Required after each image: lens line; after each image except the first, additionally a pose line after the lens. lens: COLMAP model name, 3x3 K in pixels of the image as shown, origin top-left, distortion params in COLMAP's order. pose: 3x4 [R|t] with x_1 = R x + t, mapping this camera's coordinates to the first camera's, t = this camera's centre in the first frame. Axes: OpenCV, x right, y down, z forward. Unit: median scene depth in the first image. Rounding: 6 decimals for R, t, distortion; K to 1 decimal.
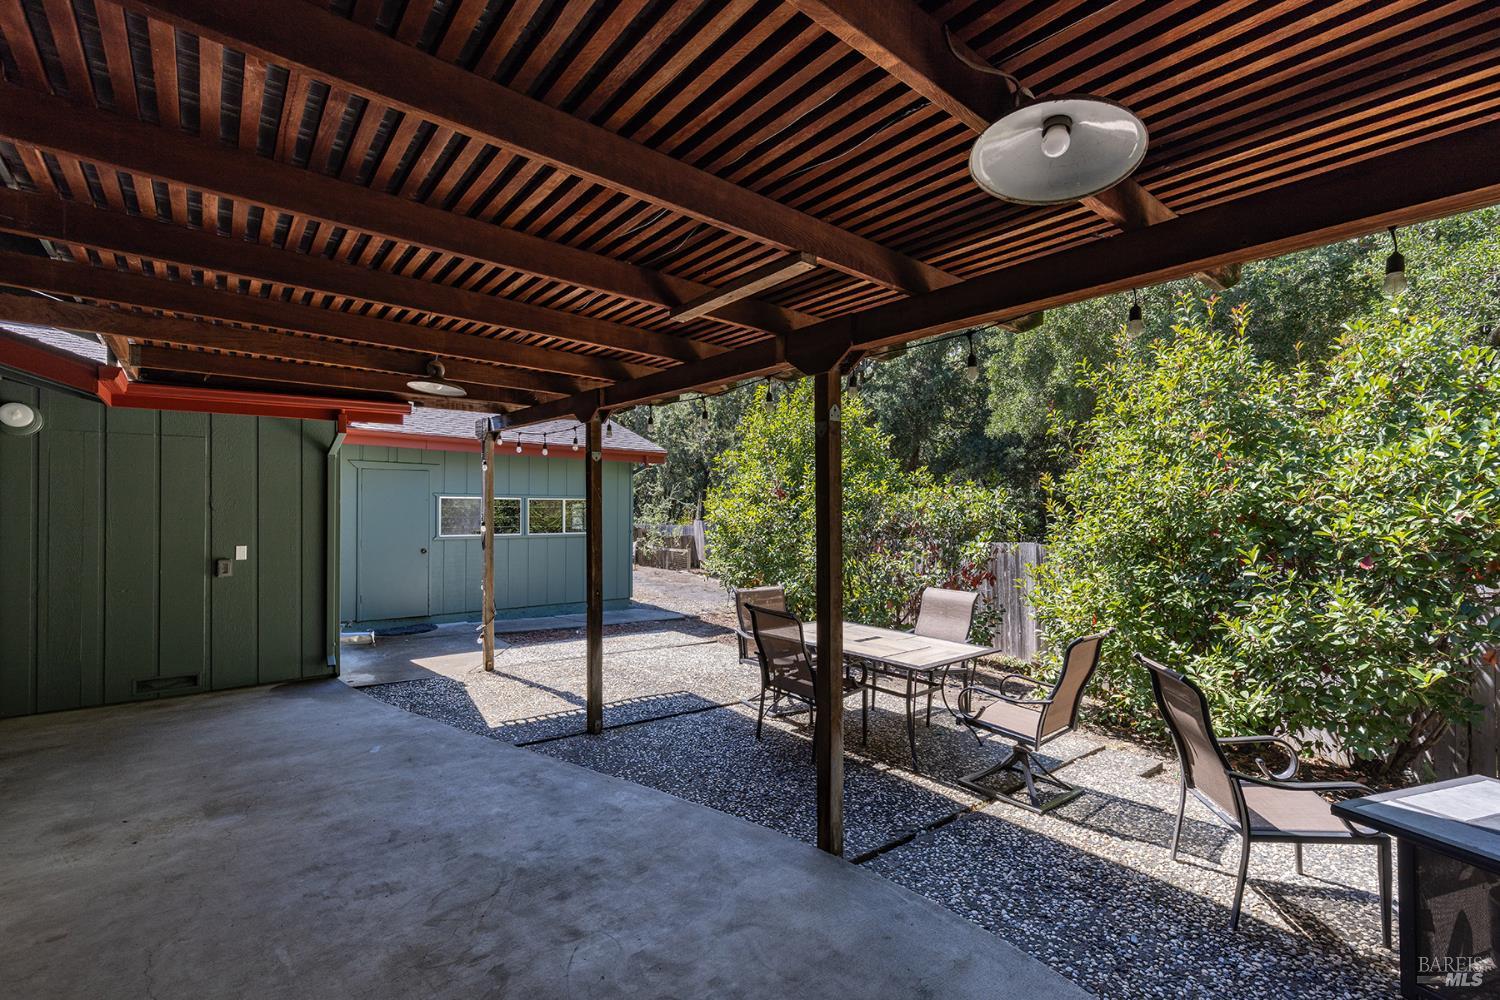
lens RADIAL K [[680.0, 0, 754.2], [0, 680.0, 503.8], [0, 0, 1]] dist [0.005527, -0.000702]
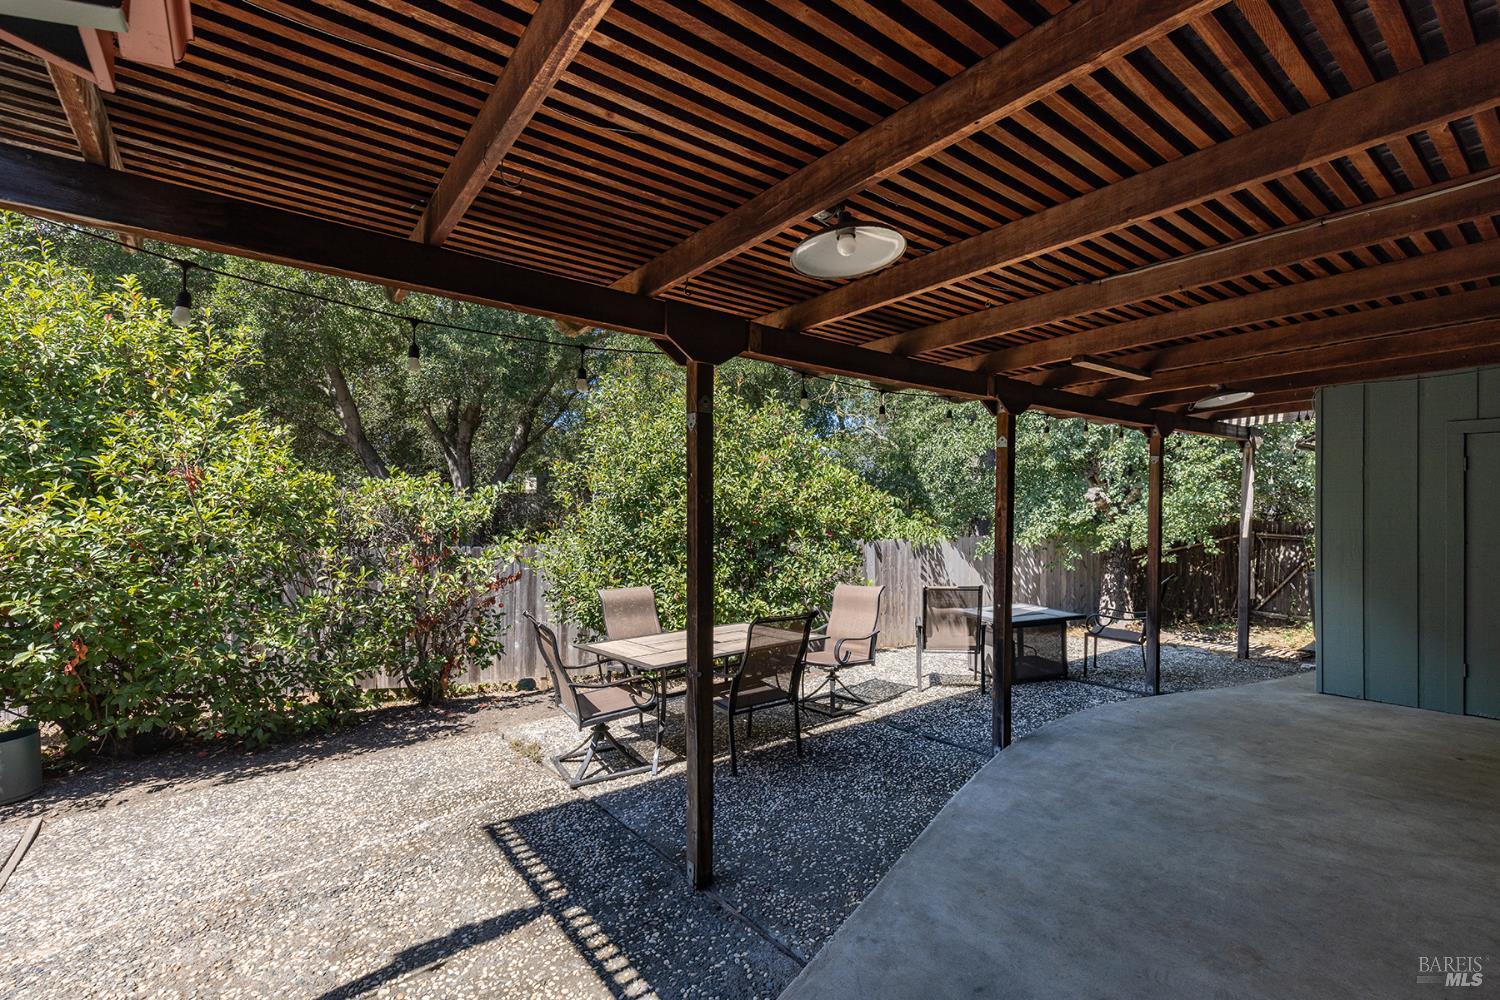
lens RADIAL K [[680.0, 0, 754.2], [0, 680.0, 503.8], [0, 0, 1]] dist [0.005527, -0.000702]
pose [[-0.001373, 0.006889, 0.999975, -1.038046], [-0.006157, 0.999957, -0.006897, 0.012894], [-0.999980, -0.006166, -0.001331, 1.195931]]
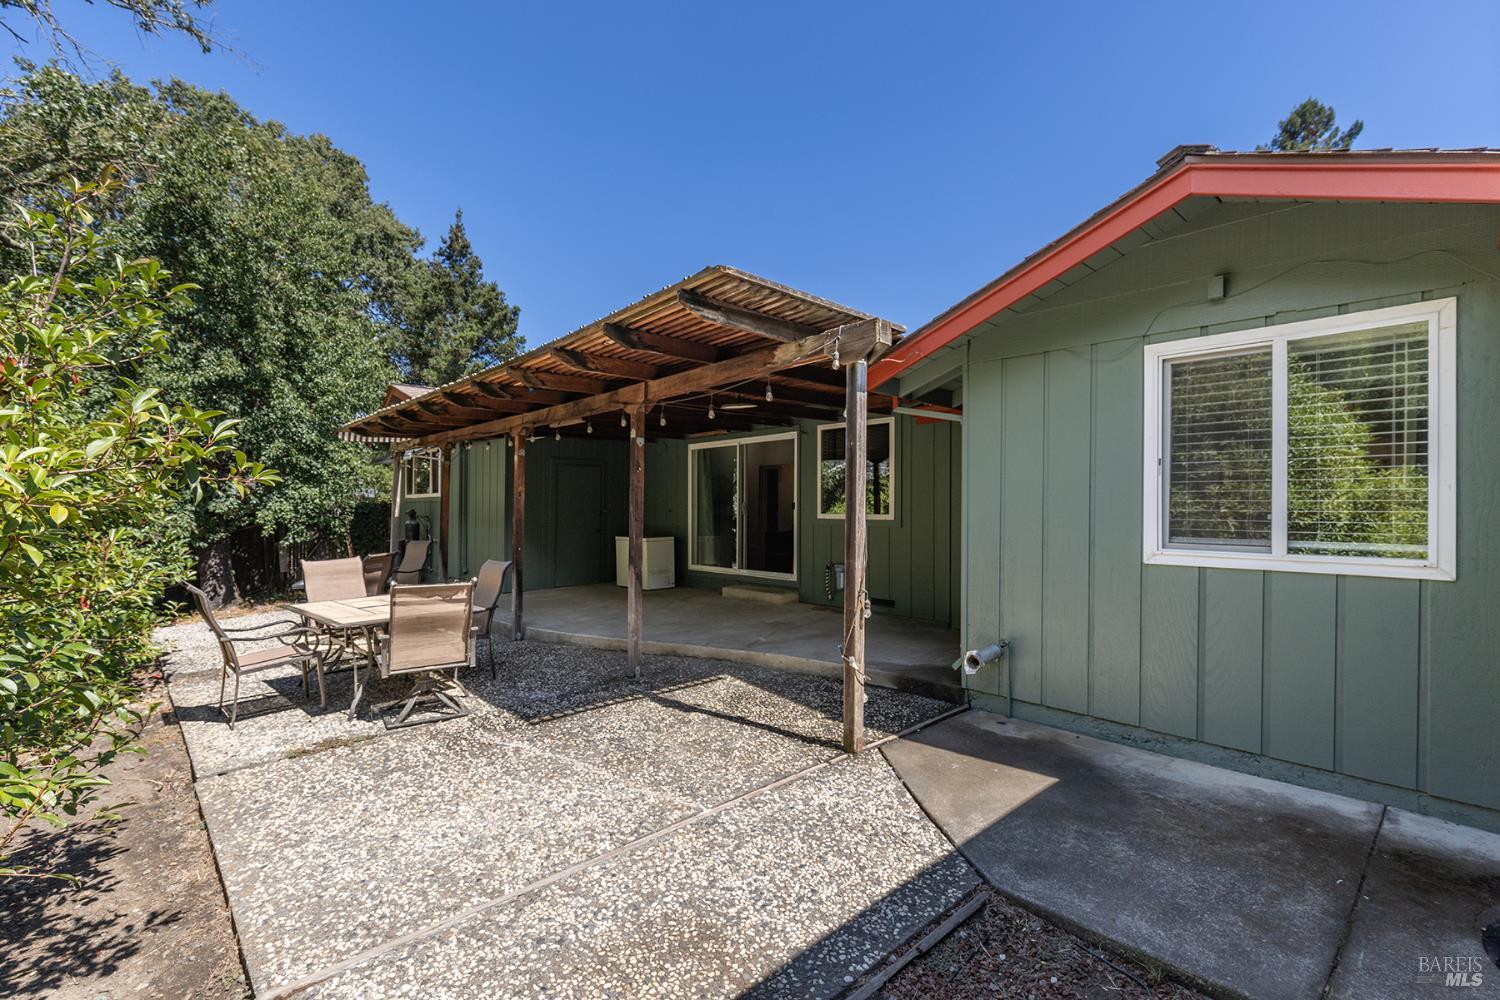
lens RADIAL K [[680.0, 0, 754.2], [0, 680.0, 503.8], [0, 0, 1]] dist [0.005527, -0.000702]
pose [[-0.997708, 0.005891, -0.067414, -0.454304], [0.006445, 0.999947, -0.008002, 0.061227], [0.067363, -0.008419, -0.997693, 2.725749]]
